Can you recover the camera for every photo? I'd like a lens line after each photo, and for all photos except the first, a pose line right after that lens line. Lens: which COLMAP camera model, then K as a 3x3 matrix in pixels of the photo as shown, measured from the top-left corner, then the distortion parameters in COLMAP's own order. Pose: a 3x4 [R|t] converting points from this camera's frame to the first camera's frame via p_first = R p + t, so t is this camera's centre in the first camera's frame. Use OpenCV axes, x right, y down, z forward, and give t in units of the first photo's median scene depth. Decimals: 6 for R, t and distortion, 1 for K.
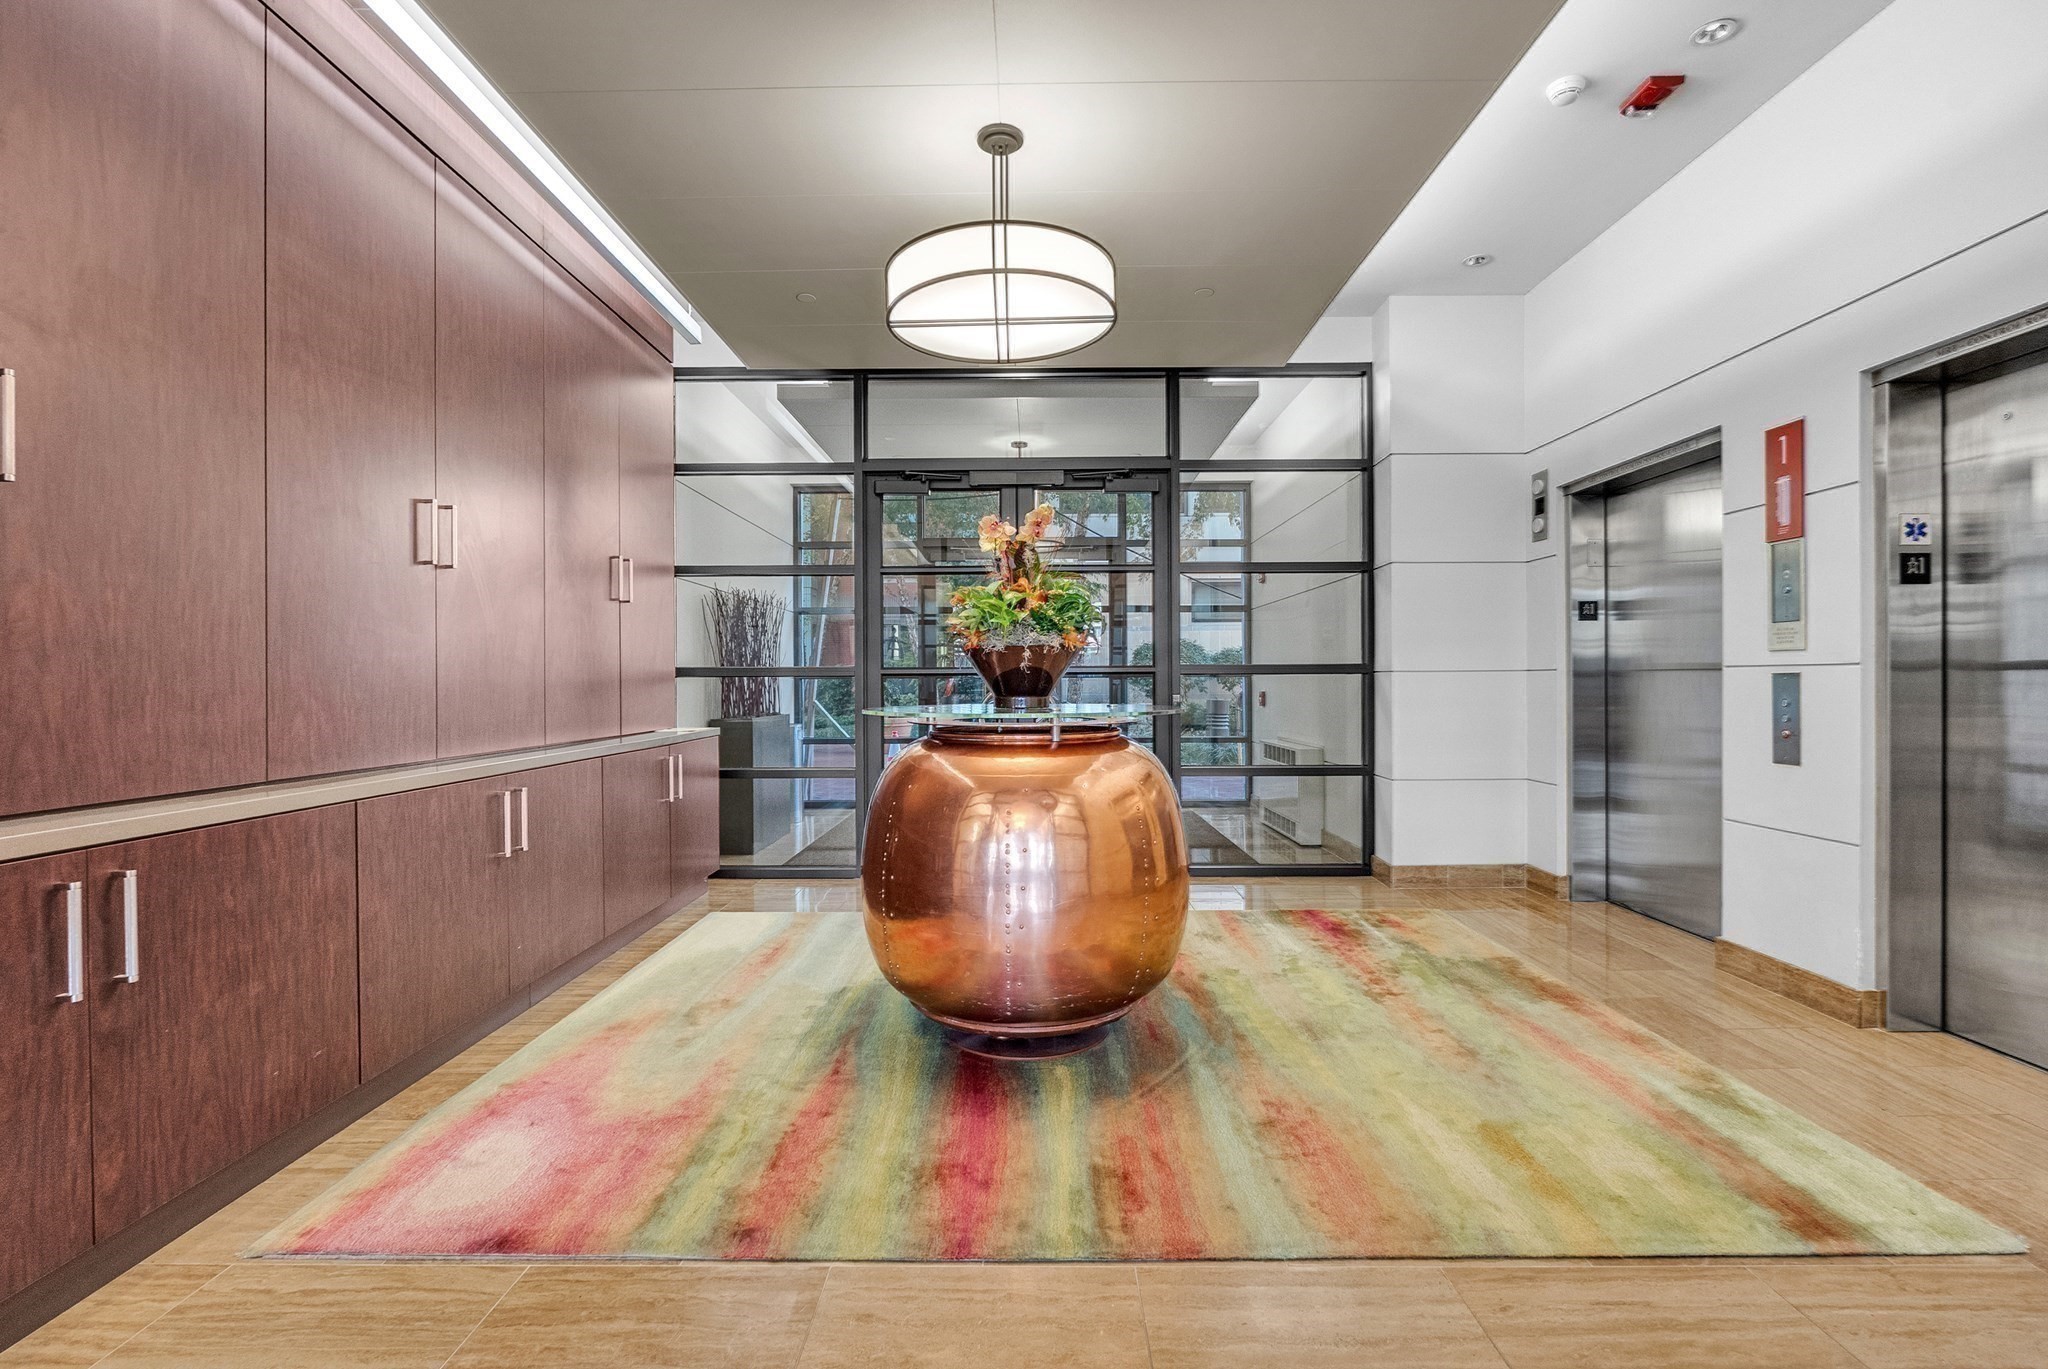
lens RADIAL K [[898.4, 0, 1024.0], [0, 898.4, 684.5], [0, 0, 1]] dist [-0.003639, -0.000783]
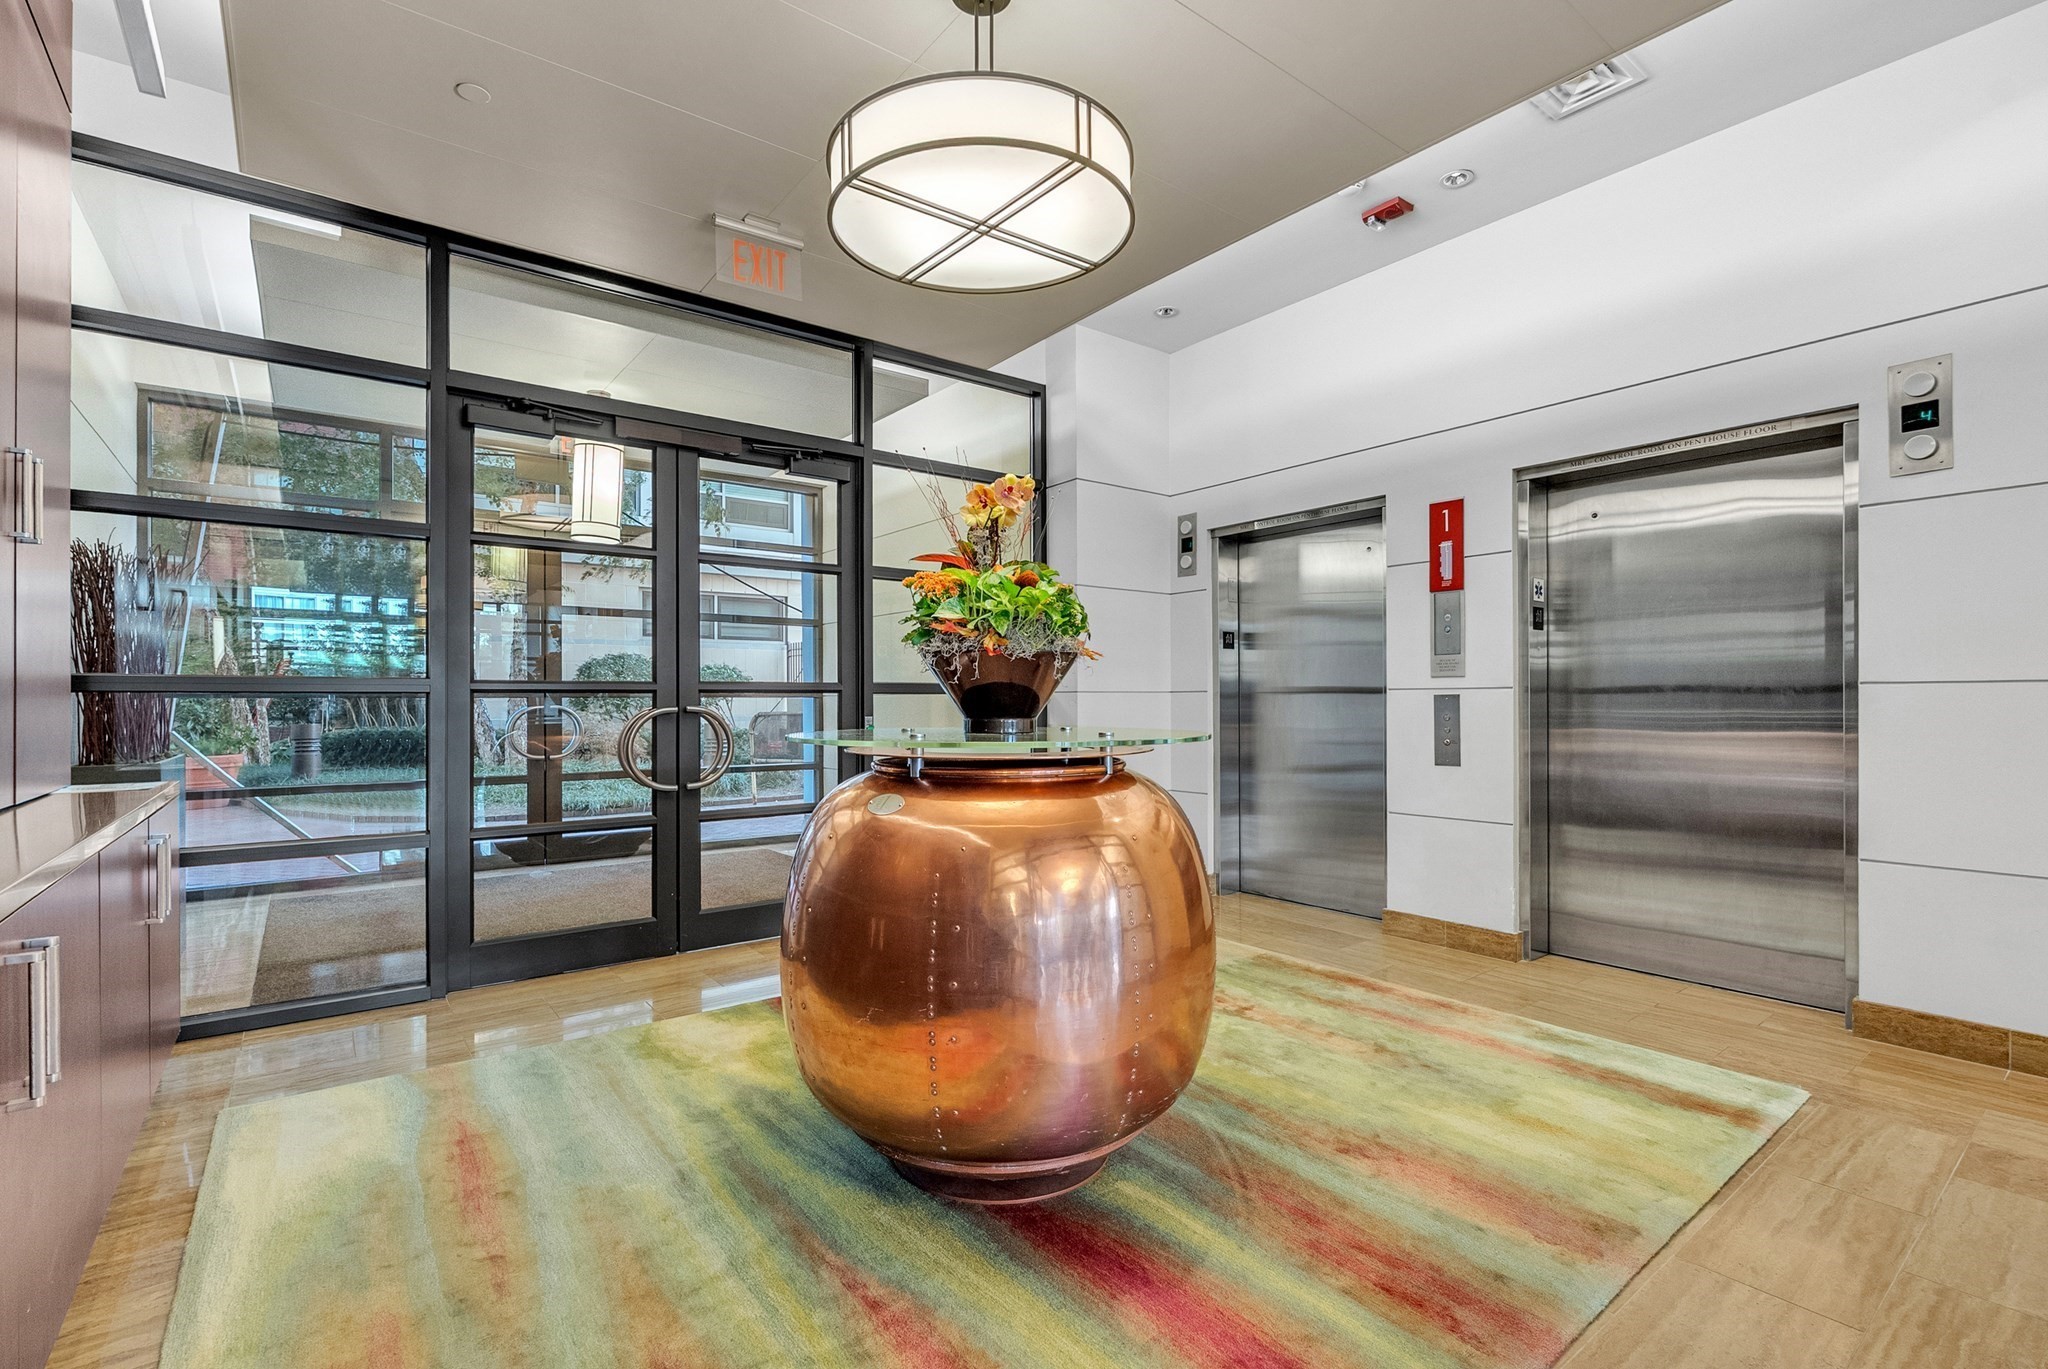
lens RADIAL K [[923.5, 0, 1019.7], [0, 923.5, 695.1], [0, 0, 1]] dist [-0.002528, -0.000576]
pose [[0.786251, 0.005061, 0.617887, -0.443054], [0.003053, 0.999922, -0.012075, 0.002224], [-0.617900, 0.011381, 0.786175, 0.337878]]
